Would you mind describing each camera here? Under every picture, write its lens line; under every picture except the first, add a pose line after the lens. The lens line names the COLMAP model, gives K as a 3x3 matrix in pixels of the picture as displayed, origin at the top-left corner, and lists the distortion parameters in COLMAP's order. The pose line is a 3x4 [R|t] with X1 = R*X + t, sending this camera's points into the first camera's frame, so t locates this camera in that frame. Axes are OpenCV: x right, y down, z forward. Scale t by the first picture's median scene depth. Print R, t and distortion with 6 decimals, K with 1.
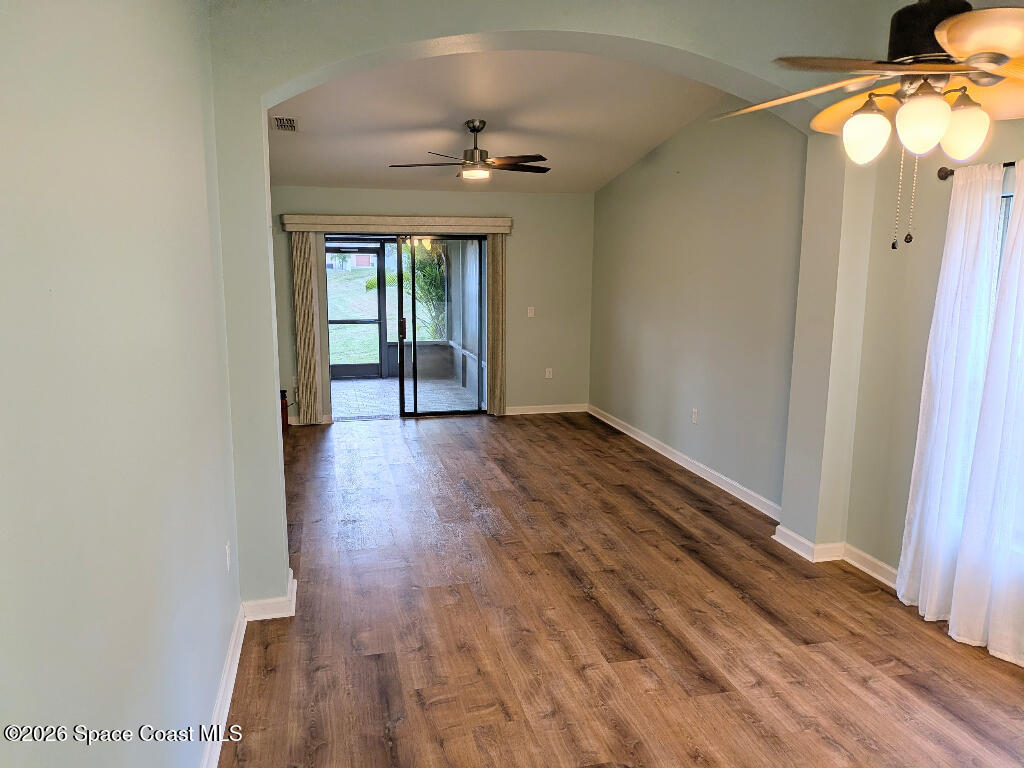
lens RADIAL K [[725.7, 0, 512.0], [0, 725.7, 384.0], [0, 0, 1]] dist [-0.048635, -0.001279]
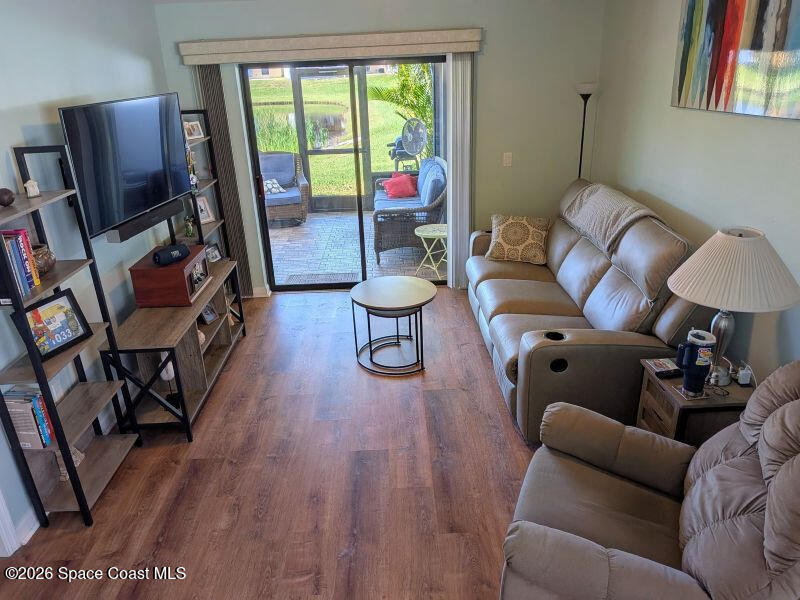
lens RADIAL K [[566.9, 0, 400.0], [0, 566.9, 300.0], [0, 0, 1]] dist [-0.048635, -0.001279]
pose [[0.974385, 0.042451, -0.220842, 0.060015], [0.006882, 0.975934, 0.217959, -0.093129], [0.224780, -0.213896, 0.950643, 0.418719]]
